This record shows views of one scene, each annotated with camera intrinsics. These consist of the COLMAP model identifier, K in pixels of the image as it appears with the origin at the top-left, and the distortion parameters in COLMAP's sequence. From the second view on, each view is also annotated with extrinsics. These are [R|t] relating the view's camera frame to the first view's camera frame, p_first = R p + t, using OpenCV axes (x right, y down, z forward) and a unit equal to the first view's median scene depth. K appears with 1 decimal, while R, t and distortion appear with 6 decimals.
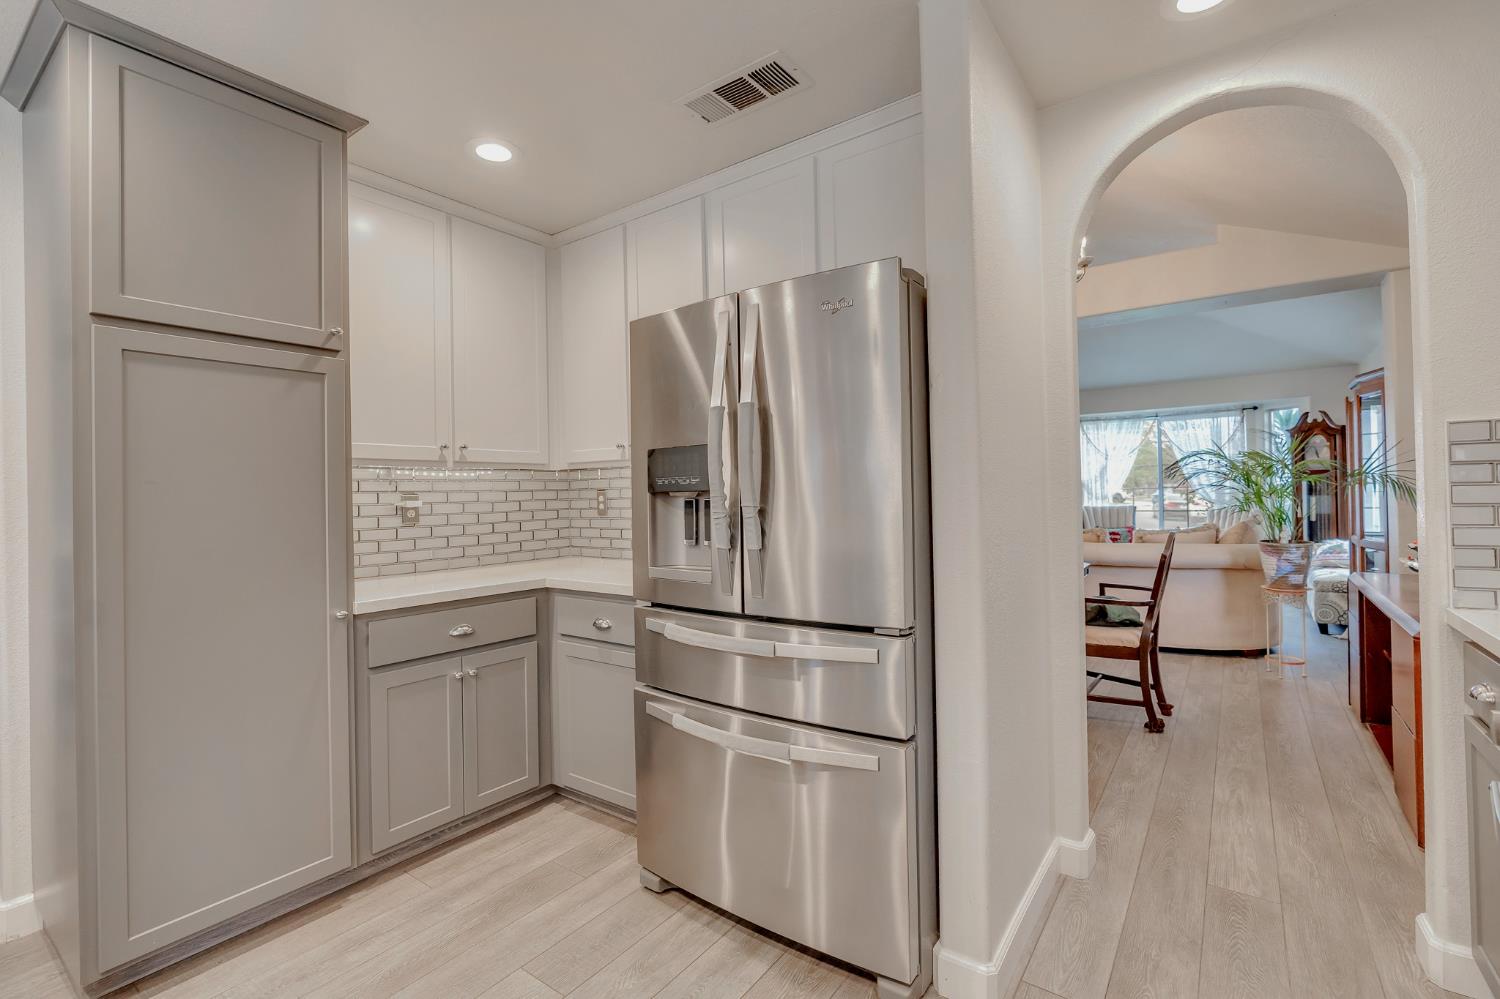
lens RADIAL K [[674.8, 0, 746.8], [0, 674.8, 487.1], [0, 0, 1]] dist [-0.011208, 0.005507]
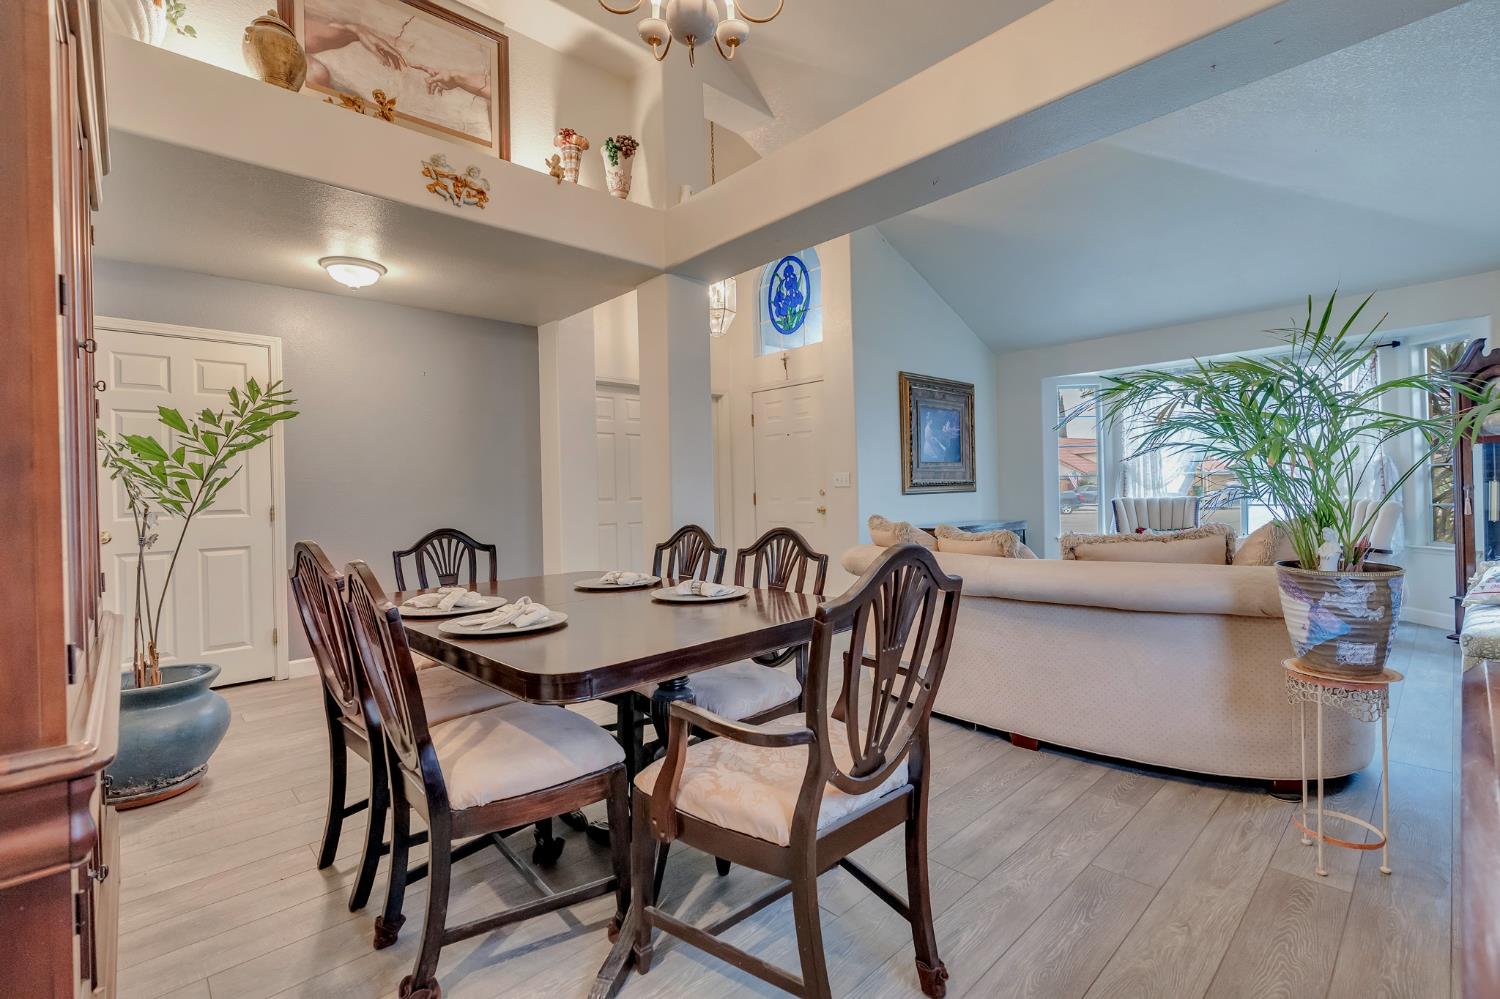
lens RADIAL K [[674.8, 0, 746.8], [0, 674.8, 487.1], [0, 0, 1]] dist [-0.011208, 0.005507]
pose [[0.983933, -0.002889, -0.178515, 0.450478], [0.003587, 0.999987, 0.003586, 0.023795], [0.178503, -0.004168, 0.983931, 0.447306]]
